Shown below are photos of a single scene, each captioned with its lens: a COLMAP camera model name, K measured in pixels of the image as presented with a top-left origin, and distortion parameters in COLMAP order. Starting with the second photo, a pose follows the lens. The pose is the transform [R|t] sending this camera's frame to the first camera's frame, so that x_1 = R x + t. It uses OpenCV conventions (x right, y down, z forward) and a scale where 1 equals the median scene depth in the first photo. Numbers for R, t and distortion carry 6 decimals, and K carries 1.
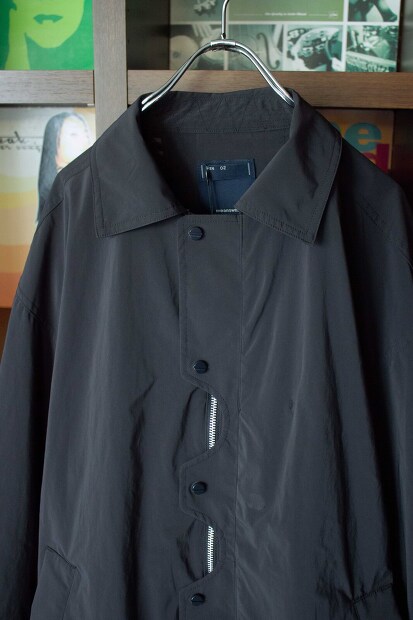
lens RADIAL K [[716.2, 0, 205.7], [0, 716.2, 310.1], [0, 0, 1]] dist [0.004140, 0.000000]
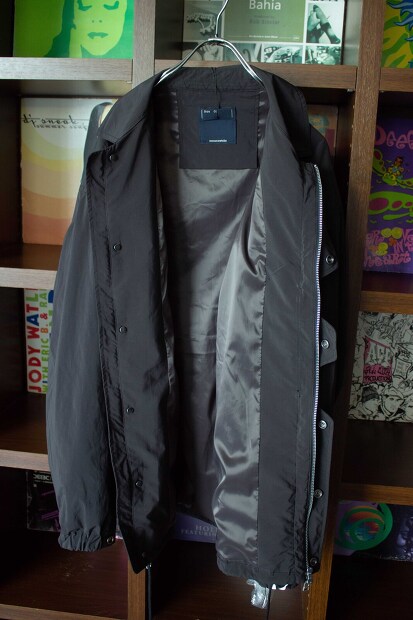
lens RADIAL K [[655.3, 0, 207.4], [0, 655.3, 310.0], [0, 0, 1]] dist [-0.001262, 0.000000]
pose [[0.999541, 0.029837, 0.005317, 0.008638], [-0.029422, 0.997389, -0.065956, 0.224883], [-0.007271, 0.065770, 0.997808, -0.276403]]
